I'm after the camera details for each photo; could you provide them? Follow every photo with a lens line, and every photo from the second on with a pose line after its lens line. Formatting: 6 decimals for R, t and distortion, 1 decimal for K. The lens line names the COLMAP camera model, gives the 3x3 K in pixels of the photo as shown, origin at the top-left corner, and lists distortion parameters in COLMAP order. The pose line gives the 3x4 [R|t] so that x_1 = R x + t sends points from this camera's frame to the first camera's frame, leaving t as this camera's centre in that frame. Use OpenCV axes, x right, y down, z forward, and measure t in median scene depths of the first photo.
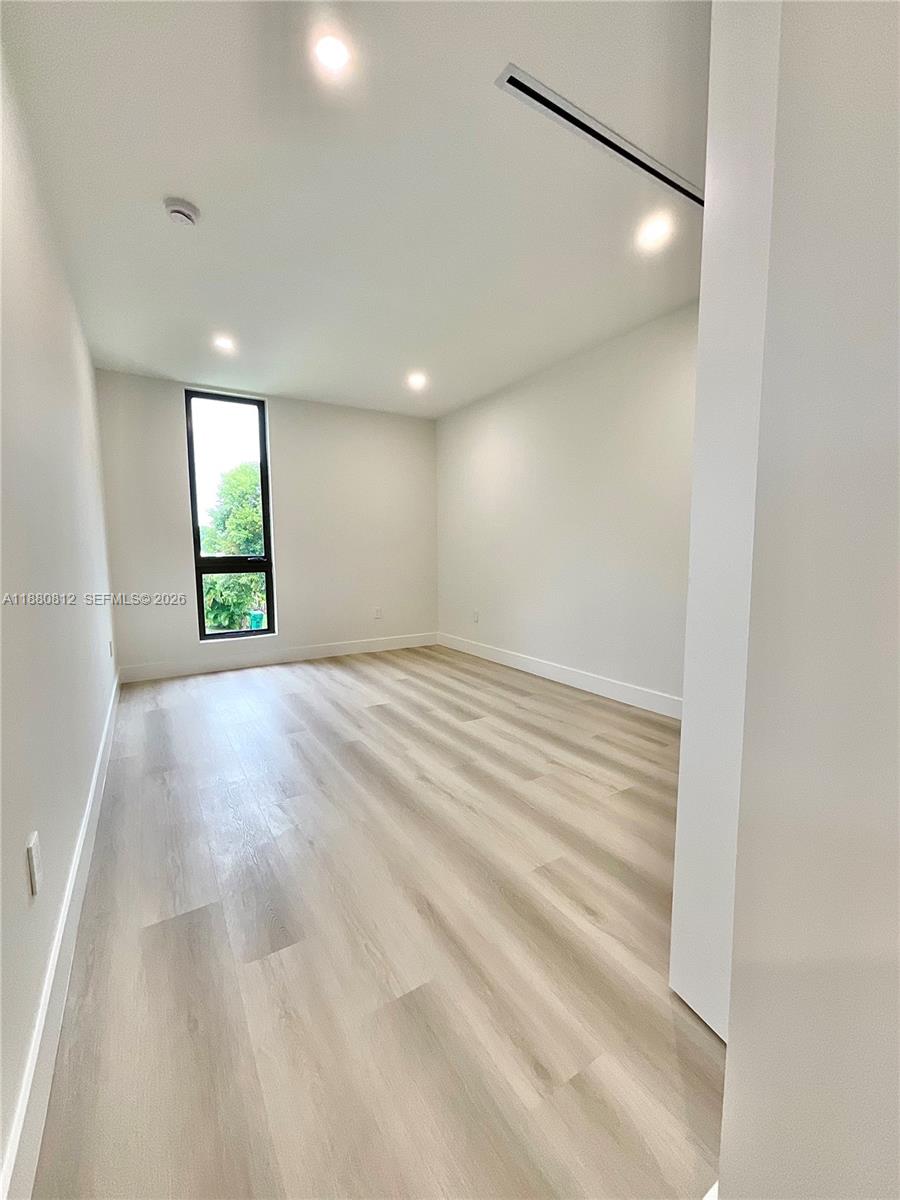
lens RADIAL K [[488.5, 0, 450.0], [0, 488.5, 600.0], [0, 0, 1]] dist [-0.003683, 0.003600]
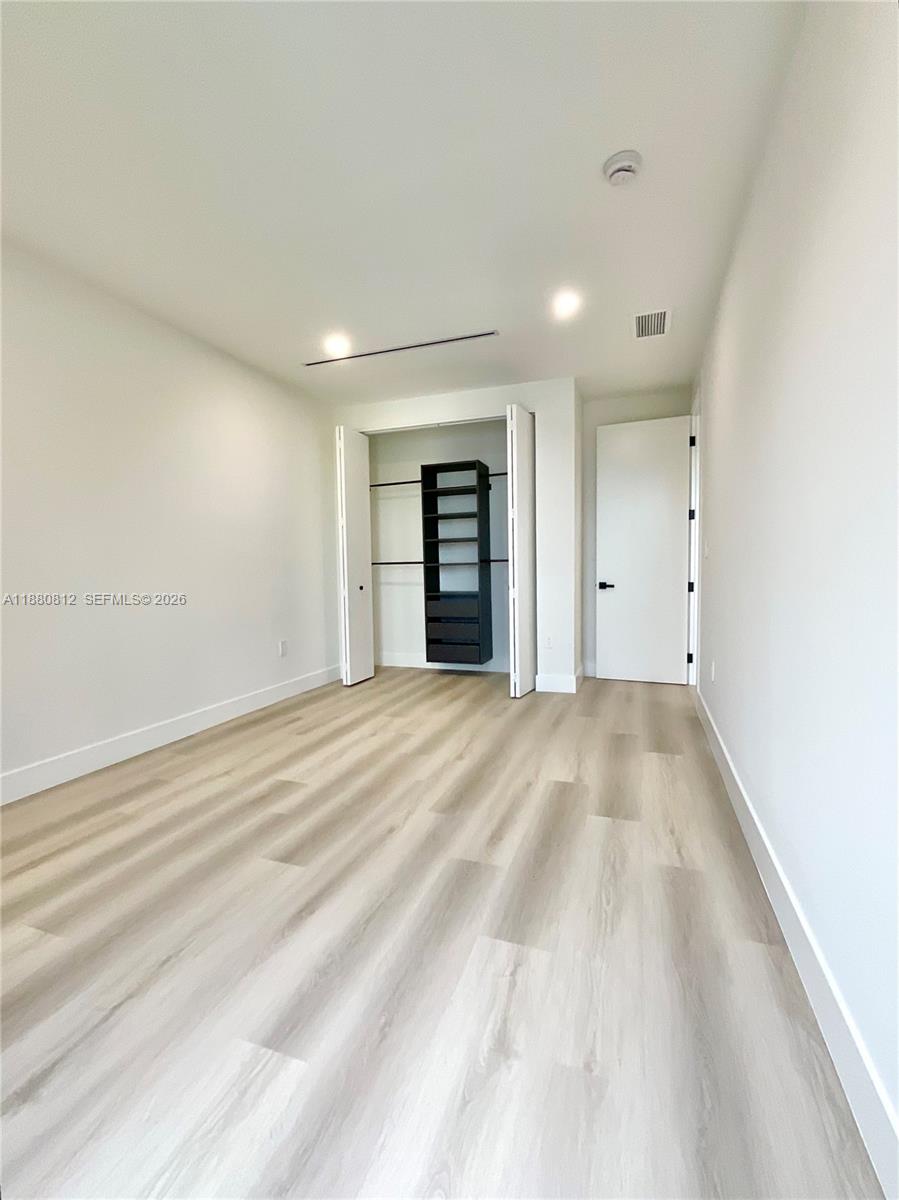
lens RADIAL K [[488.5, 0, 449.5], [0, 488.5, 600.0], [0, 0, 1]] dist [-0.003683, 0.003600]
pose [[-0.596533, -0.036517, 0.801757, -0.706873], [0.099631, 0.987868, 0.119122, -0.106170], [-0.796381, 0.150940, -0.585658, 1.217892]]
